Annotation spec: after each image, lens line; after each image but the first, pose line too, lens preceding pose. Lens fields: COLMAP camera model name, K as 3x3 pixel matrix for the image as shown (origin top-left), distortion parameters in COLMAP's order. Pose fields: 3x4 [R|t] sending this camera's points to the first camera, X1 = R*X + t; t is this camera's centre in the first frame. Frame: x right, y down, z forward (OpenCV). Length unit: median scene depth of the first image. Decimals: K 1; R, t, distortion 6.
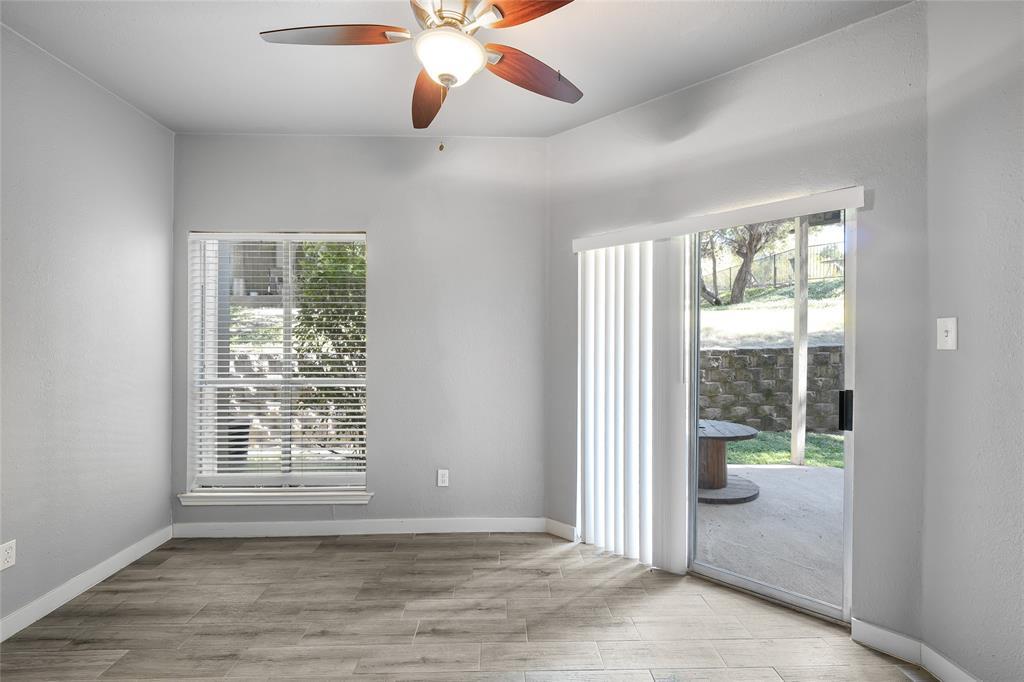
lens RADIAL K [[457.1, 0, 512.0], [0, 457.1, 341.0], [0, 0, 1]] dist [-0.000439, -0.000042]
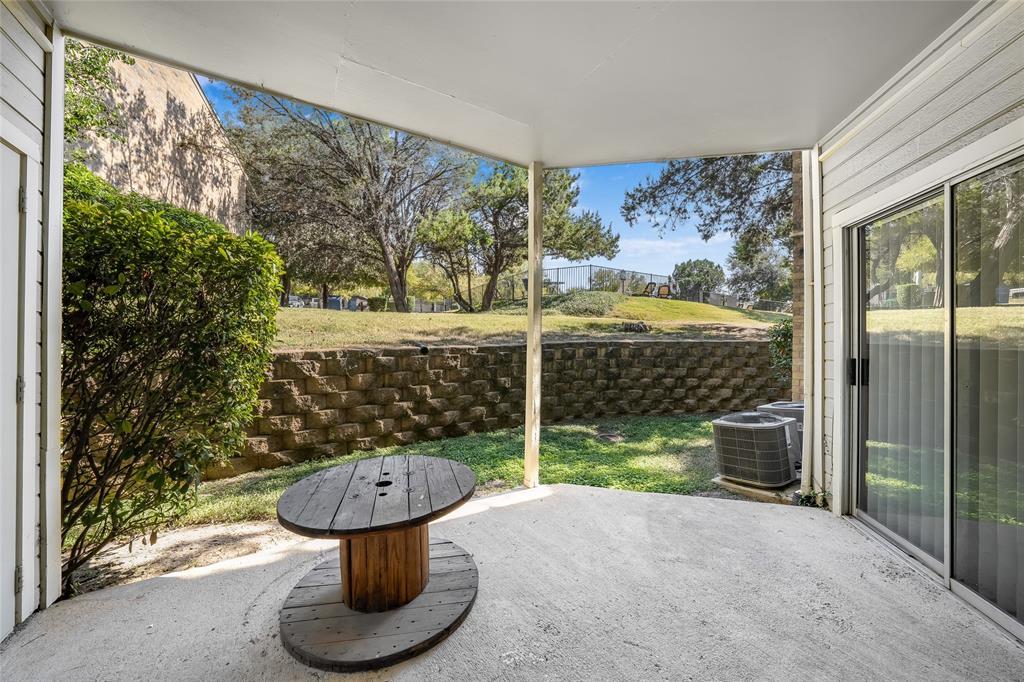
lens RADIAL K [[359.5, 0, 512.0], [0, 359.5, 341.0], [0, 0, 1]] dist [0.000197, 0.000023]
pose [[0.869930, 0.003785, 0.493160, 0.188455], [0.000561, 0.999962, -0.008663, 0.012705], [-0.493175, 0.007813, 0.869895, 0.310425]]
